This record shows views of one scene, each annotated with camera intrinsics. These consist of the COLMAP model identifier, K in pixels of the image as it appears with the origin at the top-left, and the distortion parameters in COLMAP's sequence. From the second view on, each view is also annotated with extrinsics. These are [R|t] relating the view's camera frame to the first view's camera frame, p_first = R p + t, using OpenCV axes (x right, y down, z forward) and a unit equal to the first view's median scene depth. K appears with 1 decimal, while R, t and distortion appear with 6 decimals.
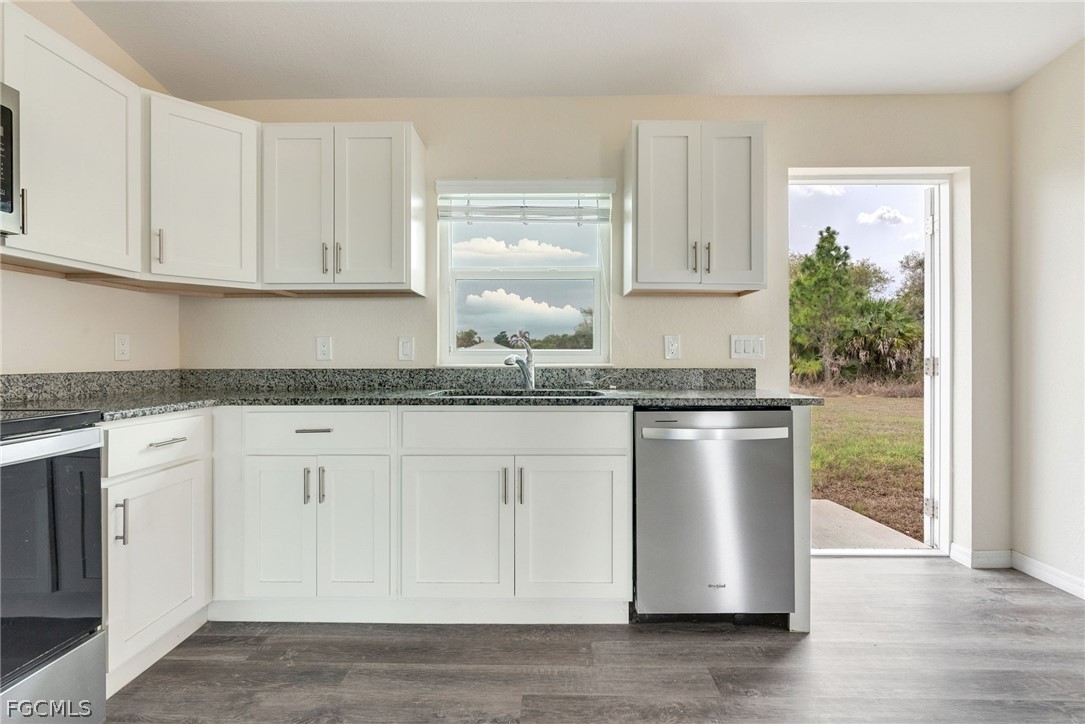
lens RADIAL K [[491.3, 0, 534.7], [0, 491.3, 357.7], [0, 0, 1]] dist [-0.007344, 0.002396]
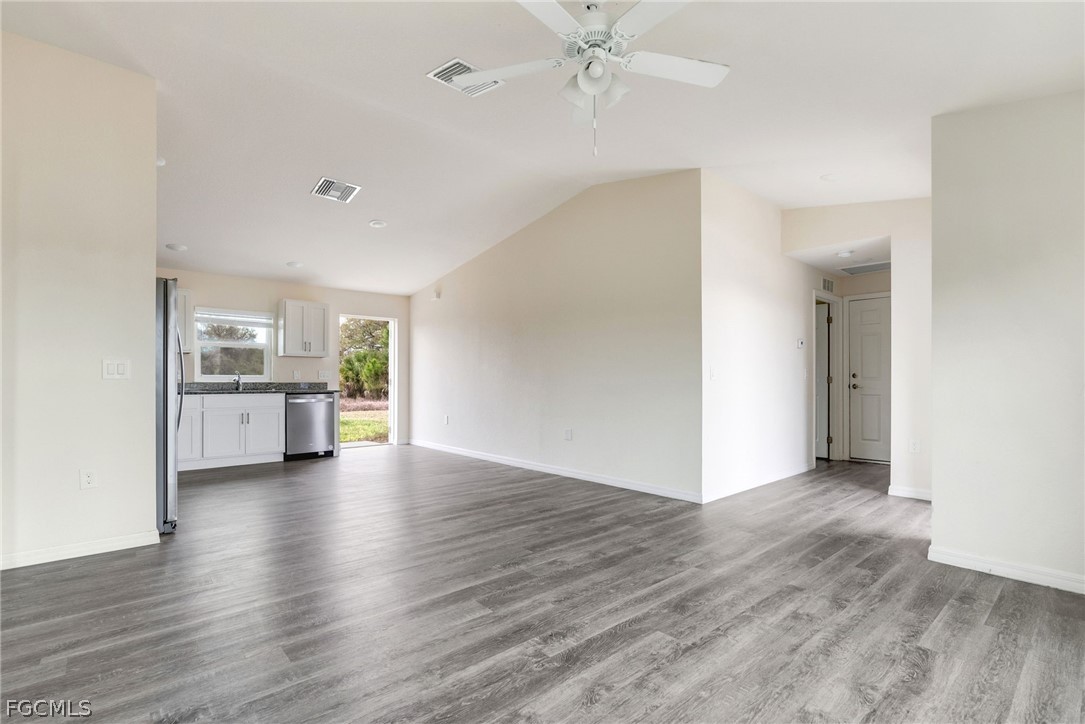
lens RADIAL K [[498.8, 0, 546.1], [0, 498.8, 379.5], [0, 0, 1]] dist [-0.008647, 0.002773]
pose [[0.722055, 0.002955, 0.691830, -0.748364], [-0.003907, 0.999992, -0.000193, -0.000307], [-0.691825, -0.002564, 0.722061, -2.313512]]
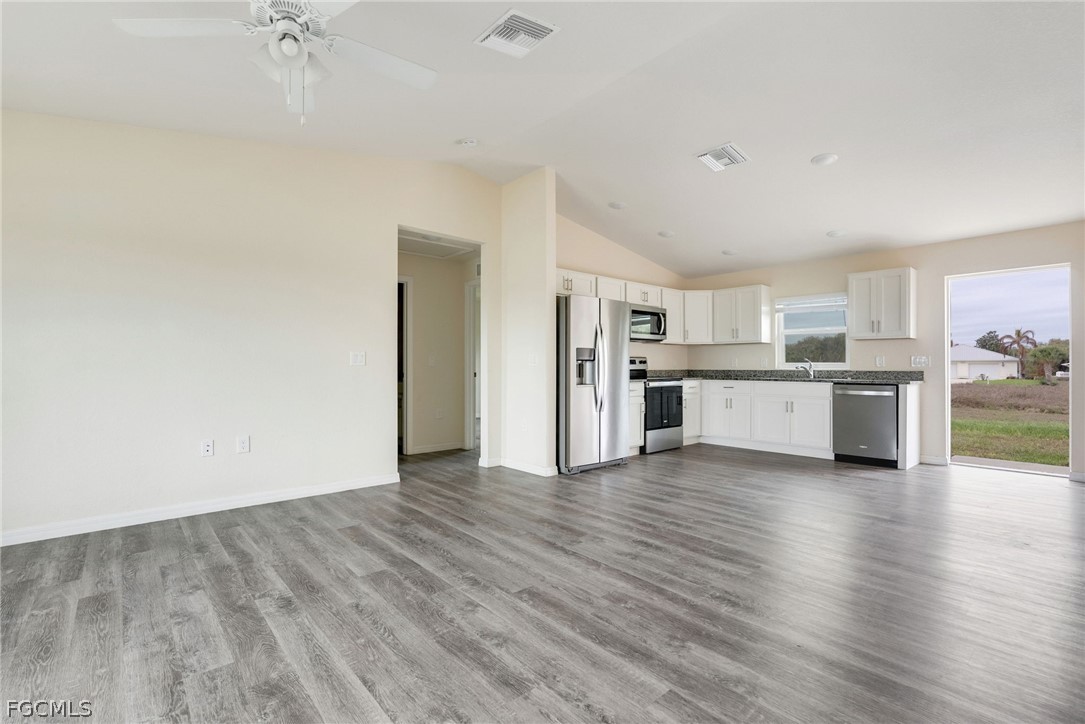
lens RADIAL K [[491.3, 0, 543.9], [0, 491.3, 362.6], [0, 0, 1]] dist [-0.007344, 0.002396]
pose [[0.686593, -0.004131, -0.727030, 0.988106], [-0.000596, 0.999980, -0.006245, -0.001613], [0.727041, 0.004721, 0.686577, -1.958403]]
